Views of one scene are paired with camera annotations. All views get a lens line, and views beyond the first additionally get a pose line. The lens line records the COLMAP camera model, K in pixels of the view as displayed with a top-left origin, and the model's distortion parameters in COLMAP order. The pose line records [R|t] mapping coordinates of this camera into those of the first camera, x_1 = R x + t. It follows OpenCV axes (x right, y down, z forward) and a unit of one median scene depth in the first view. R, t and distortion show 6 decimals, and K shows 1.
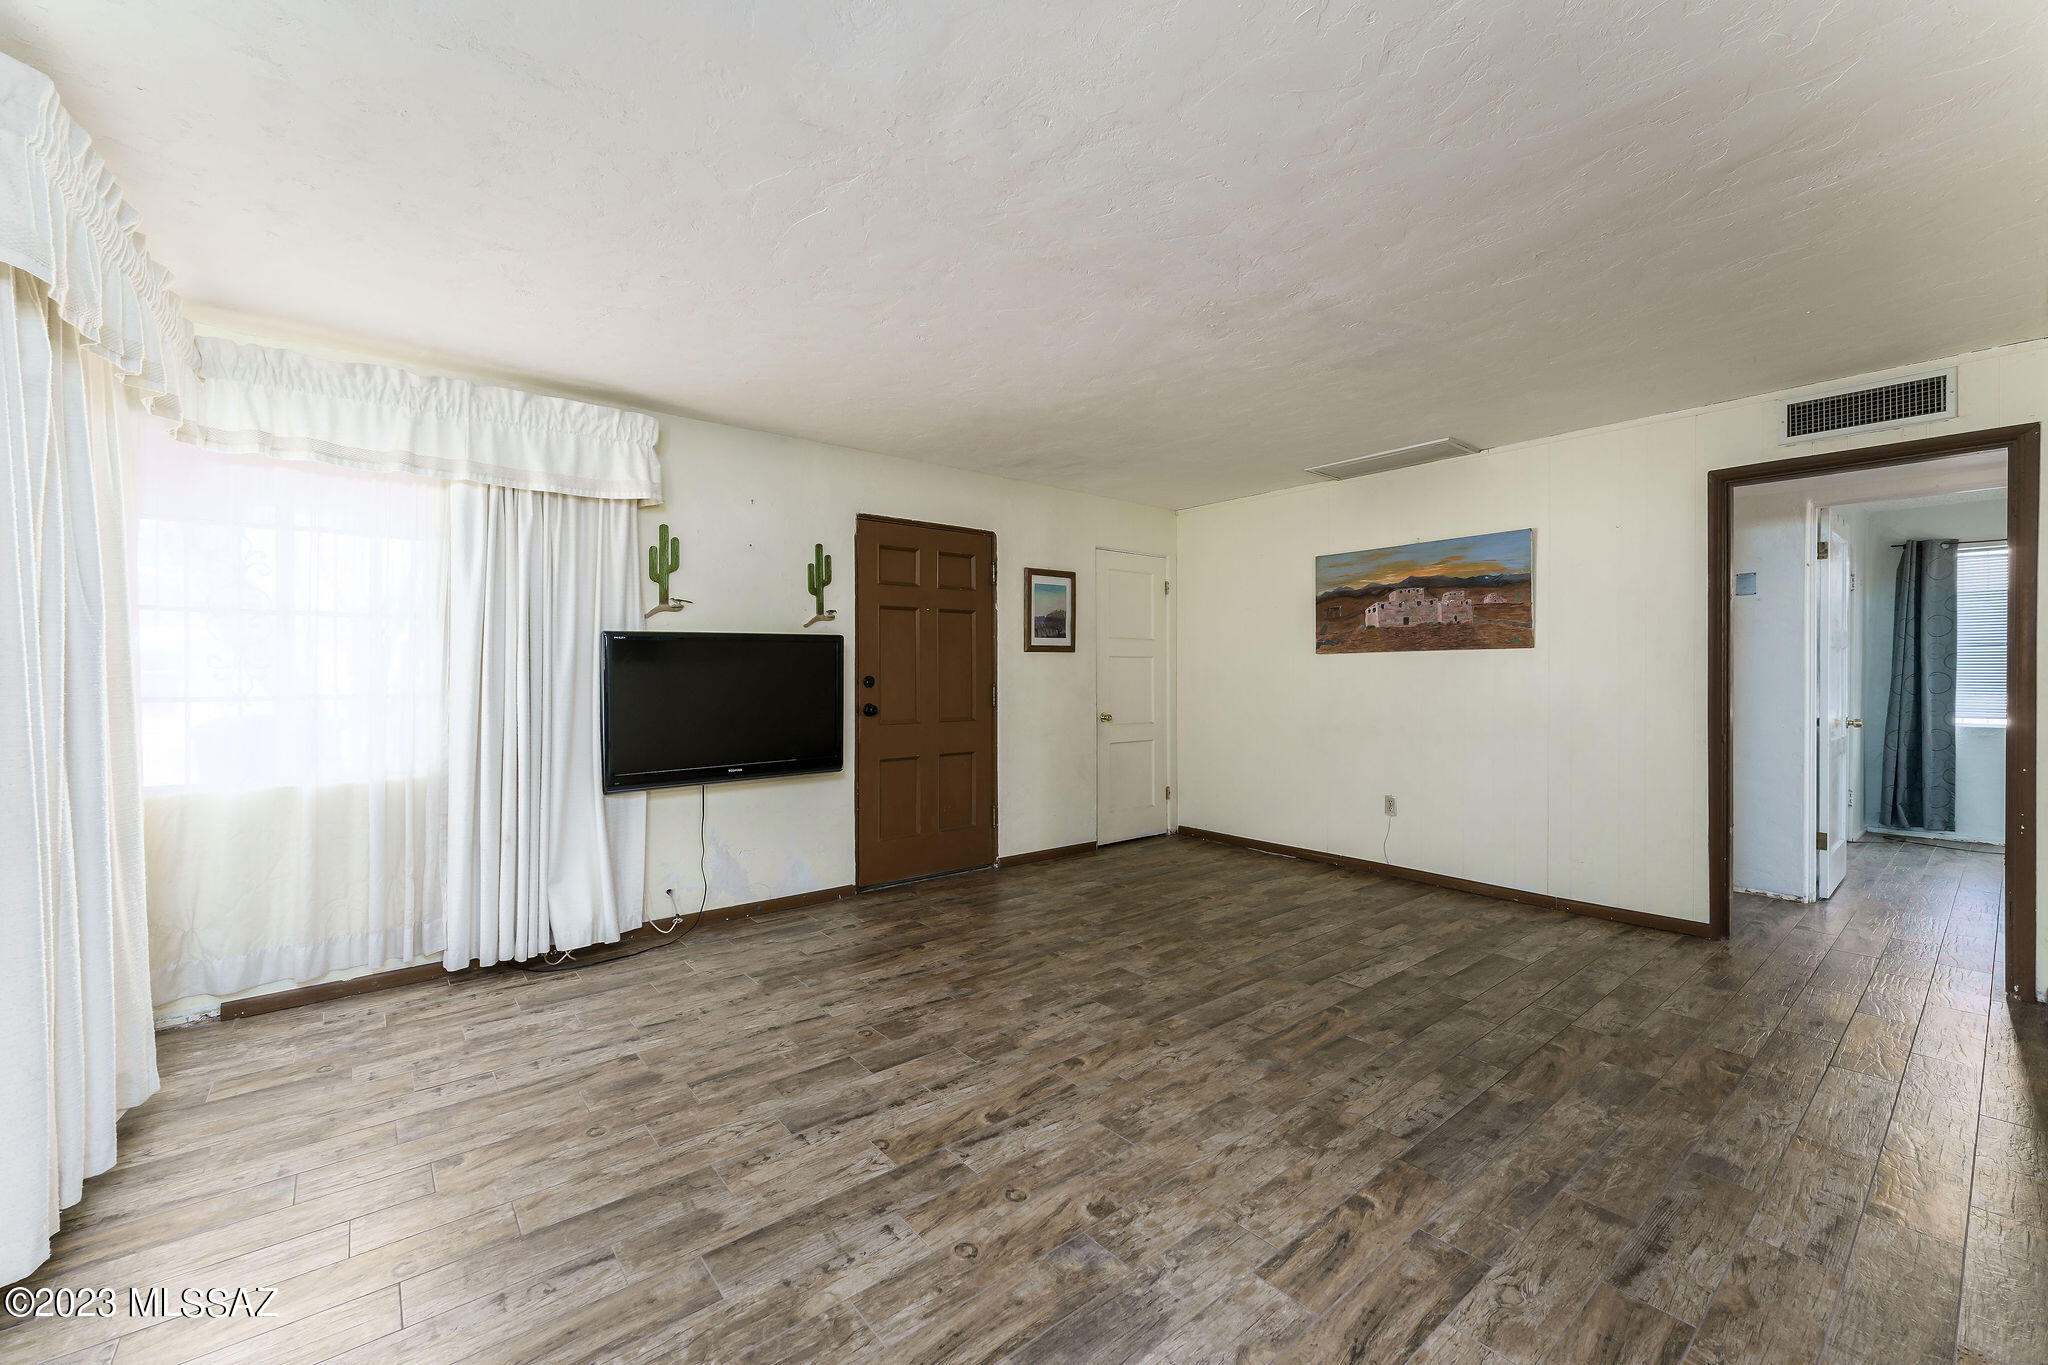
lens RADIAL K [[815.7, 0, 1023.1], [0, 815.7, 677.8], [0, 0, 1]] dist [-0.003299, -0.000986]
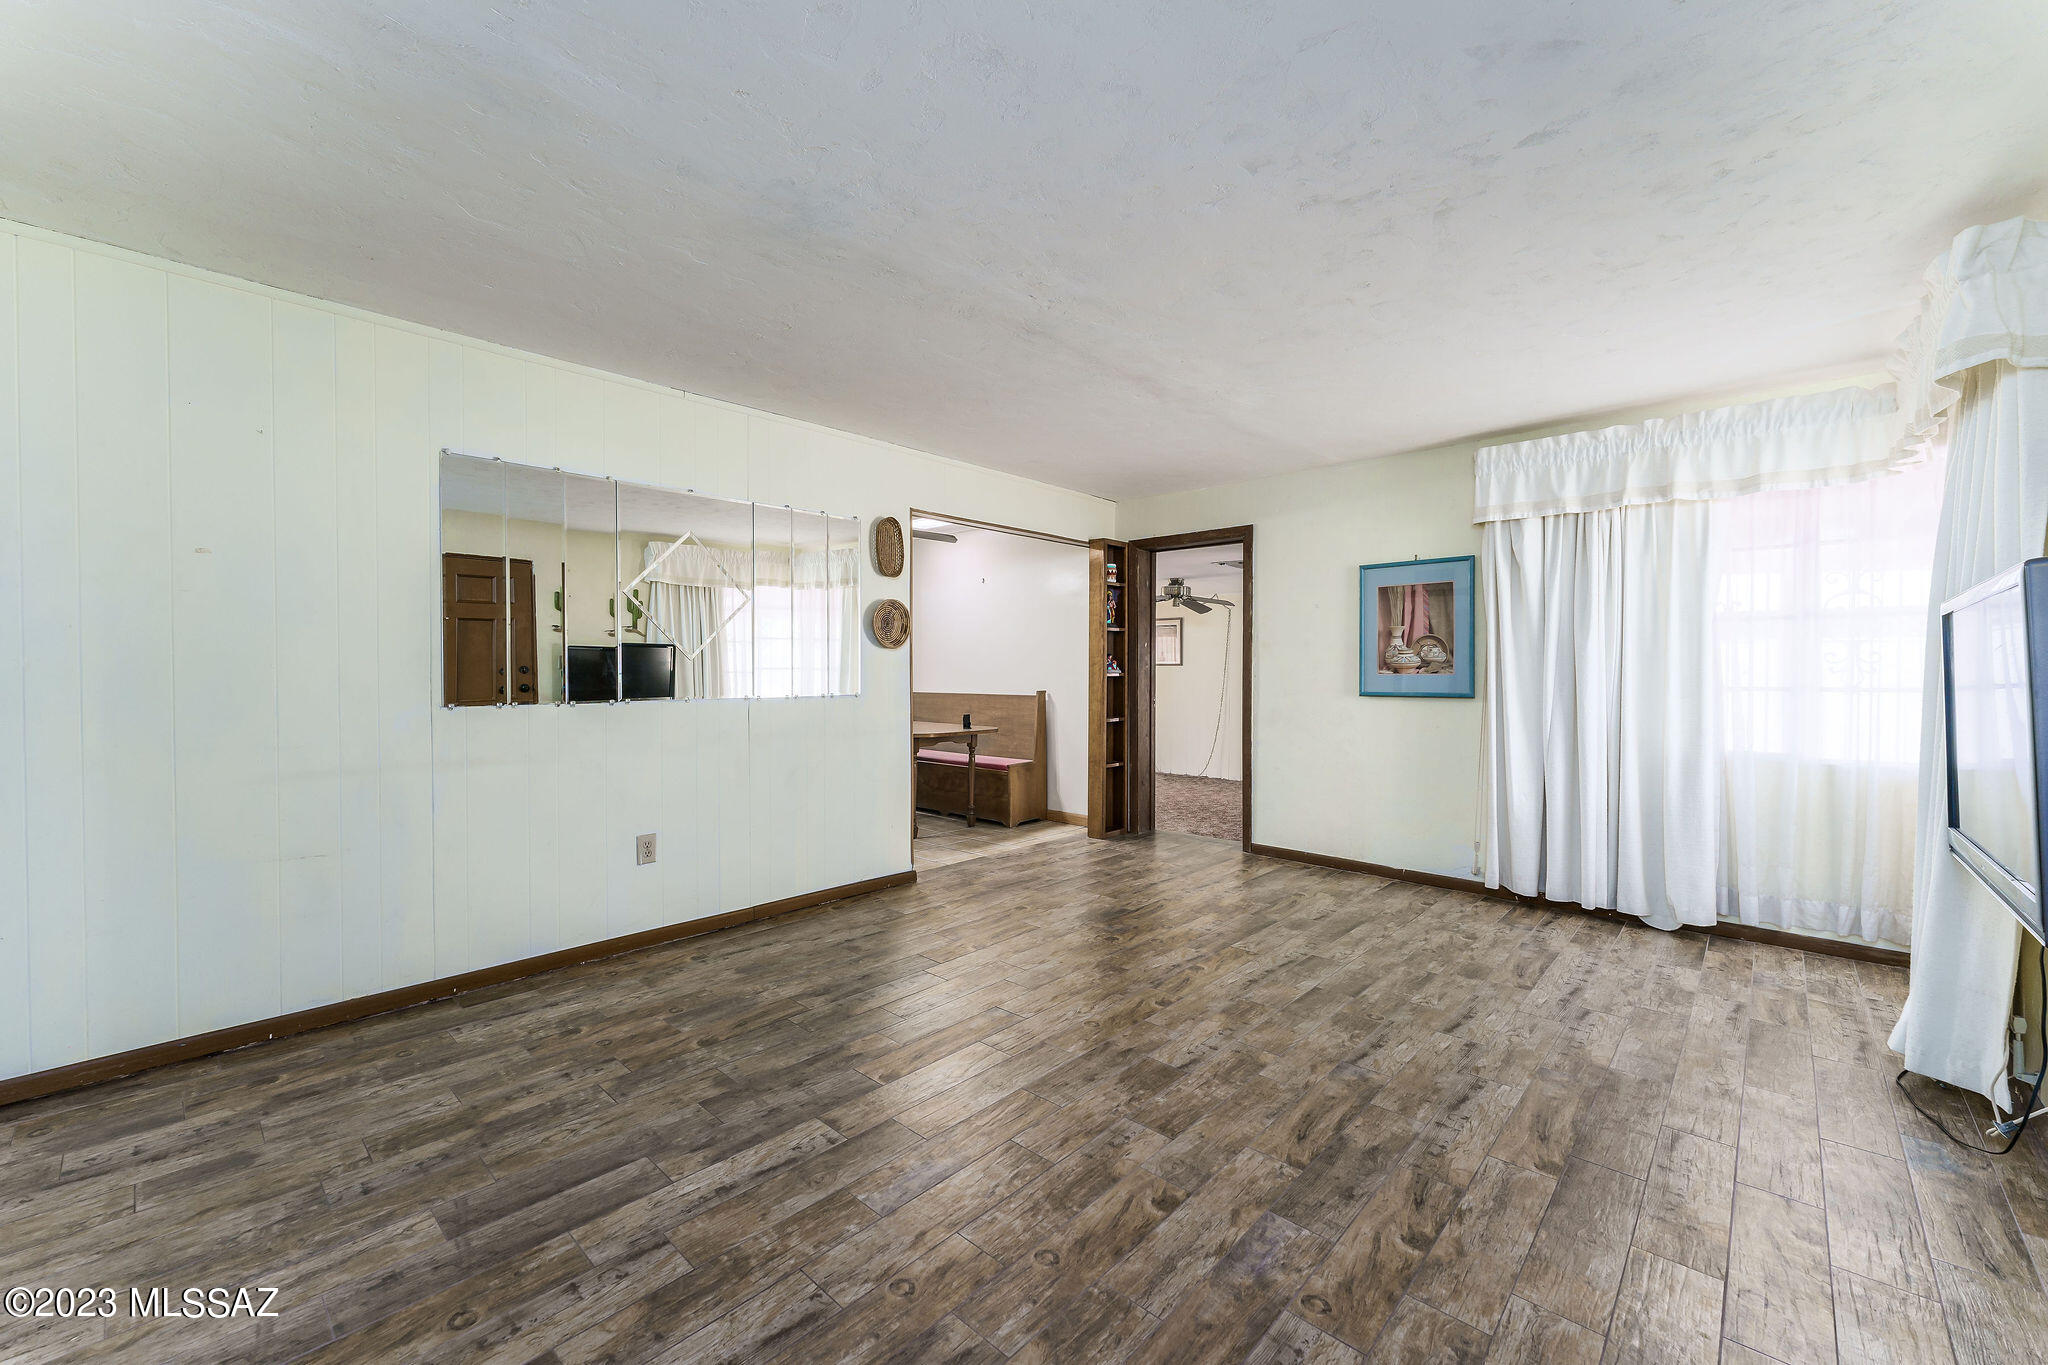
lens RADIAL K [[815.7, 0, 1024.8], [0, 815.7, 677.9], [0, 0, 1]] dist [-0.003299, -0.000986]
pose [[-0.990223, 0.001859, -0.139481, 0.382245], [-0.001074, 0.999780, 0.020948, -0.011939], [0.139489, 0.020893, -0.990003, 1.924636]]
